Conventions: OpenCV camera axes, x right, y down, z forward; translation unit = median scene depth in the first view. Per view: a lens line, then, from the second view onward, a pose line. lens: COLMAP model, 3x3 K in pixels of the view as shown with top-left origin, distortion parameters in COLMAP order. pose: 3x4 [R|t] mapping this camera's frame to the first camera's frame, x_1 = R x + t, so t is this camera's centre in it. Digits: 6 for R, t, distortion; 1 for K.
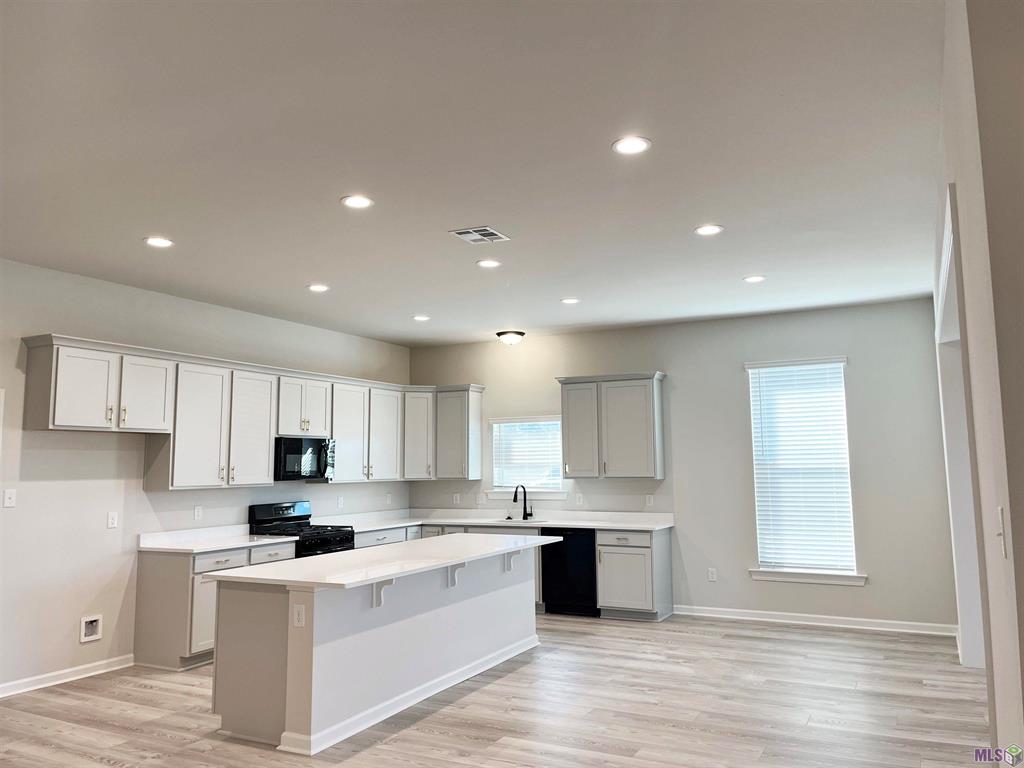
lens RADIAL K [[770.7, 0, 515.0], [0, 770.7, 380.6], [0, 0, 1]] dist [0.071977, -0.100395]
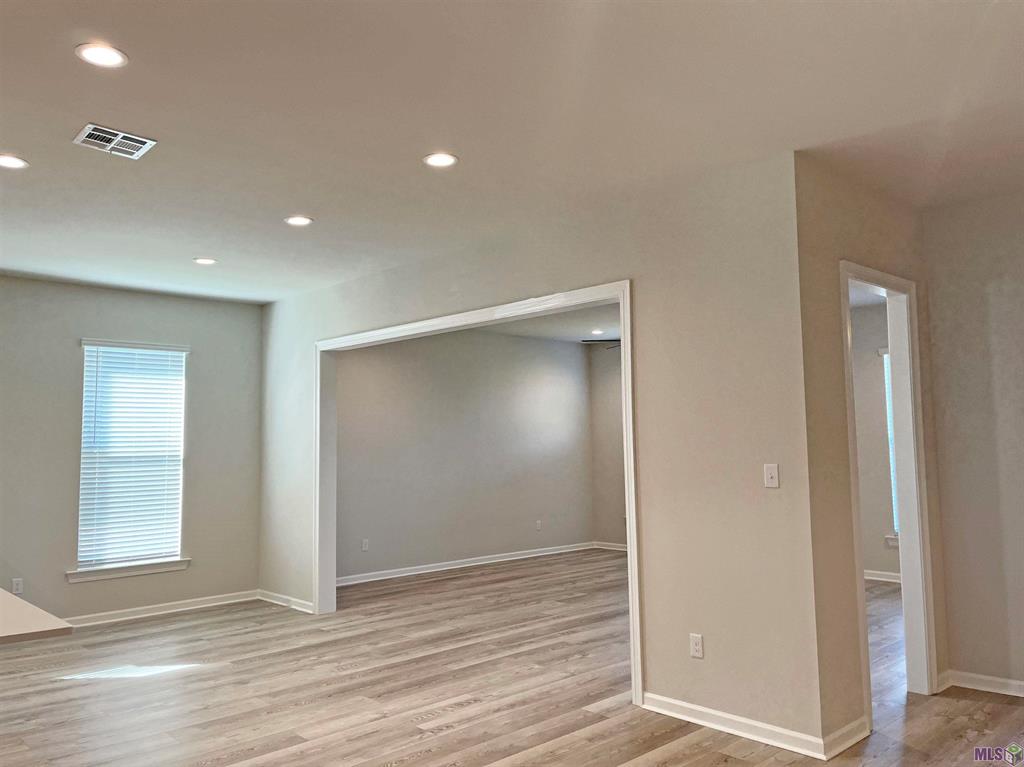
lens RADIAL K [[770.7, 0, 515.0], [0, 770.7, 380.1], [0, 0, 1]] dist [0.071977, -0.100395]
pose [[0.318832, 0.088744, 0.943647, -0.402134], [-0.091046, 0.993871, -0.062705, 0.038103], [-0.943428, -0.065922, 0.324958, 0.261718]]
